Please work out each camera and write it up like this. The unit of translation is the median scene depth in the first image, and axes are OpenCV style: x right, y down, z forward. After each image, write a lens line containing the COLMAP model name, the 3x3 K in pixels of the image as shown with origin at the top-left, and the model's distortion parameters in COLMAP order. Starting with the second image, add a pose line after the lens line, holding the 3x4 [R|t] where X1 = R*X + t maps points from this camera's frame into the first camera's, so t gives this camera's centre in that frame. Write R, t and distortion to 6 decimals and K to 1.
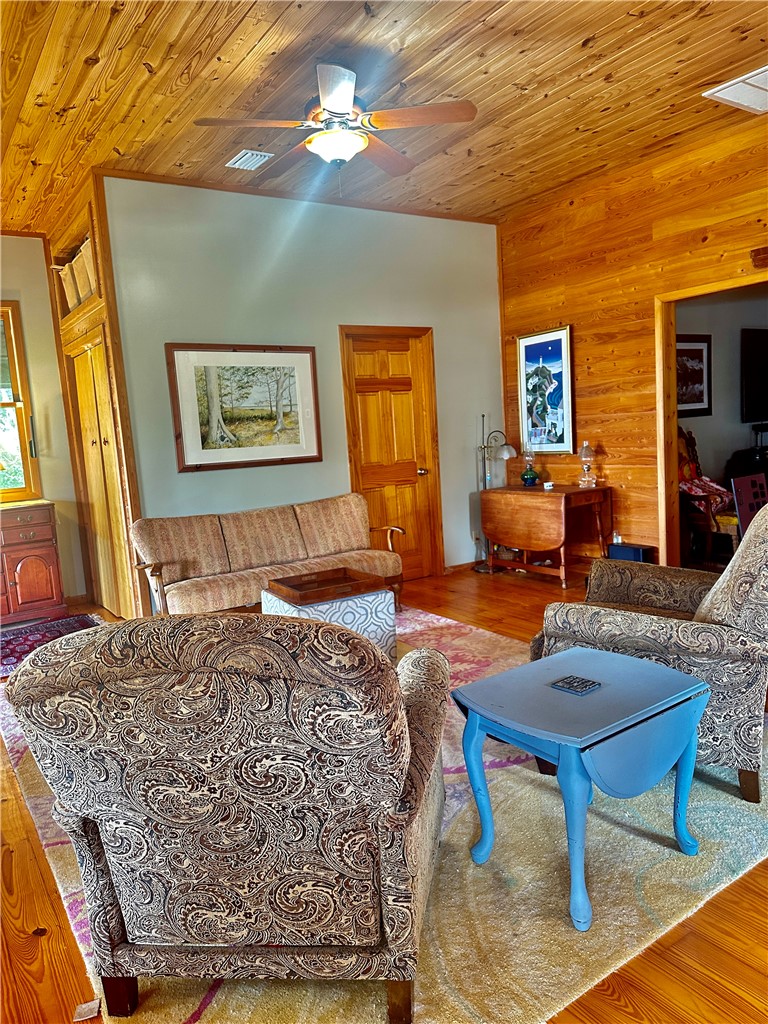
lens RADIAL K [[717.4, 0, 384.0], [0, 717.4, 512.0], [0, 0, 1]] dist [0.150640, -0.243301]
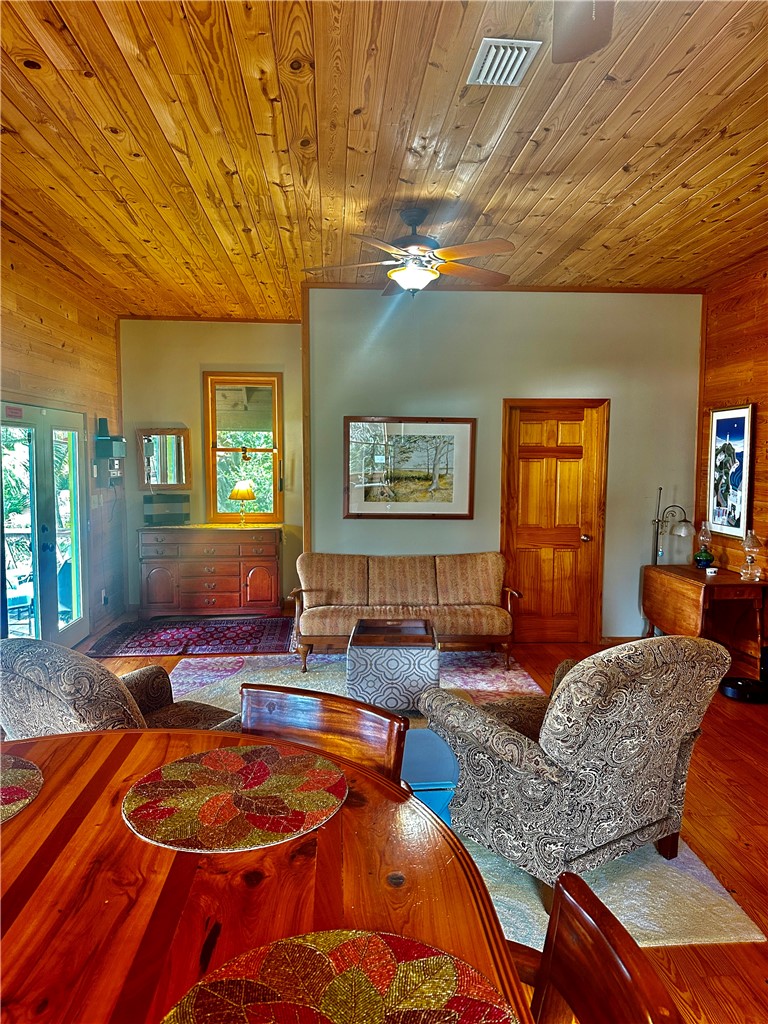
lens RADIAL K [[717.4, 0, 384.0], [0, 717.4, 512.0], [0, 0, 1]] dist [0.150640, -0.243301]
pose [[0.865197, 0.109200, -0.489397, 0.321064], [-0.120198, 0.992709, 0.009010, -0.071892], [0.486812, 0.051029, 0.872015, -0.034181]]
